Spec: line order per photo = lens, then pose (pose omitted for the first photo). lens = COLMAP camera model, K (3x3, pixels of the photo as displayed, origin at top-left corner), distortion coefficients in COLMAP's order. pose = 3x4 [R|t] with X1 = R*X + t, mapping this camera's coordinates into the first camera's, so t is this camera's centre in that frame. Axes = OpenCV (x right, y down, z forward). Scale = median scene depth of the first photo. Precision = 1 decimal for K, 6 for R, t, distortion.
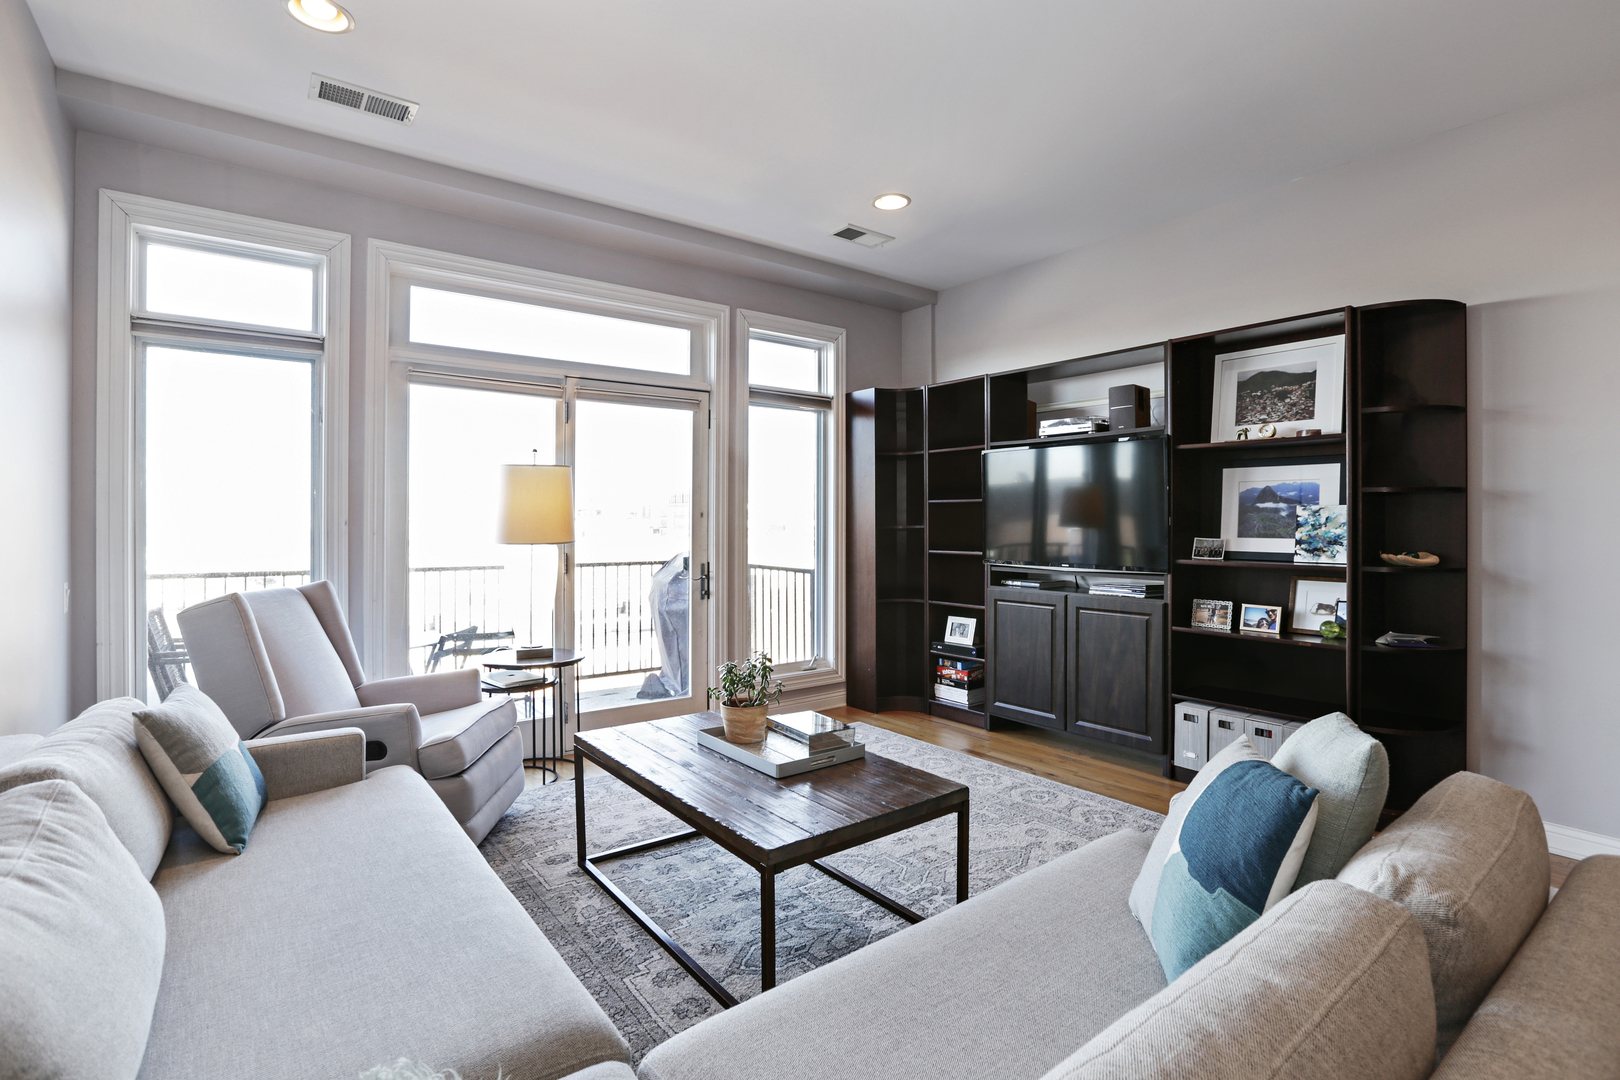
lens RADIAL K [[786.5, 0, 811.1], [0, 786.5, 511.9], [0, 0, 1]] dist [-0.000422, 0.000025]
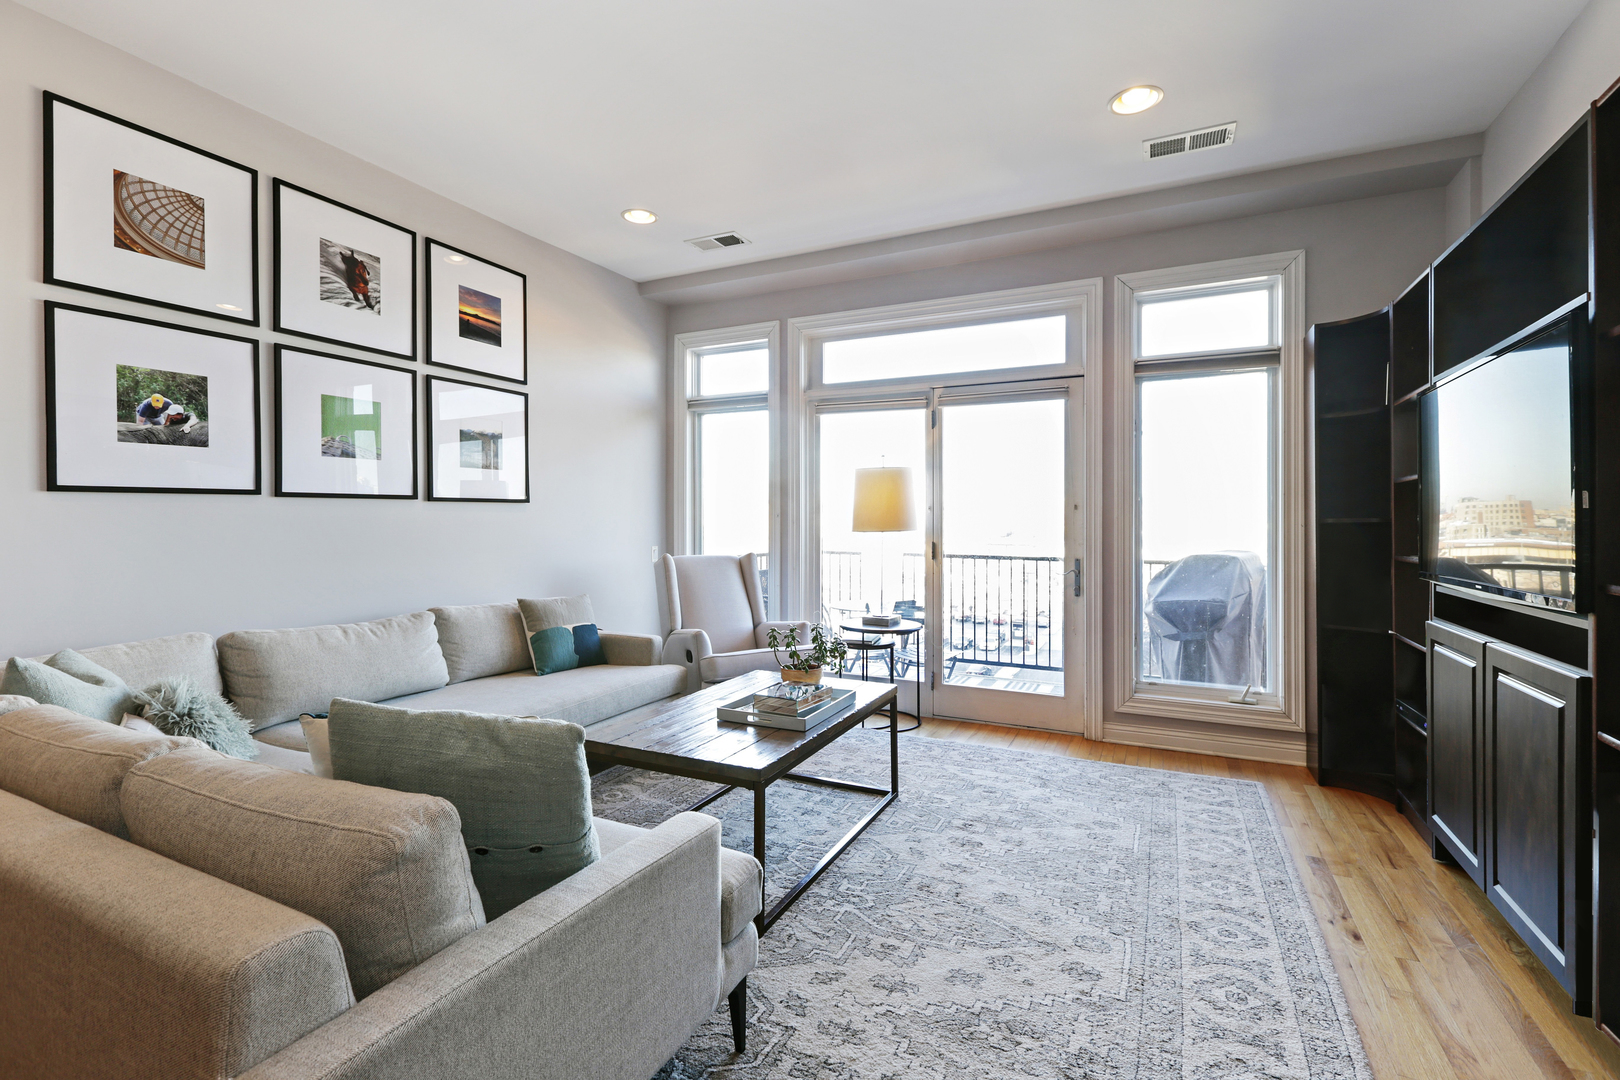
lens RADIAL K [[726.8, 0, 809.5], [0, 726.8, 525.0], [0, 0, 1]] dist [0.000670, -0.000275]
pose [[0.454055, 0.002974, -0.890969, 0.549119], [0.004974, 0.999970, 0.005873, 0.020512], [0.890960, -0.007098, 0.454027, 0.356822]]
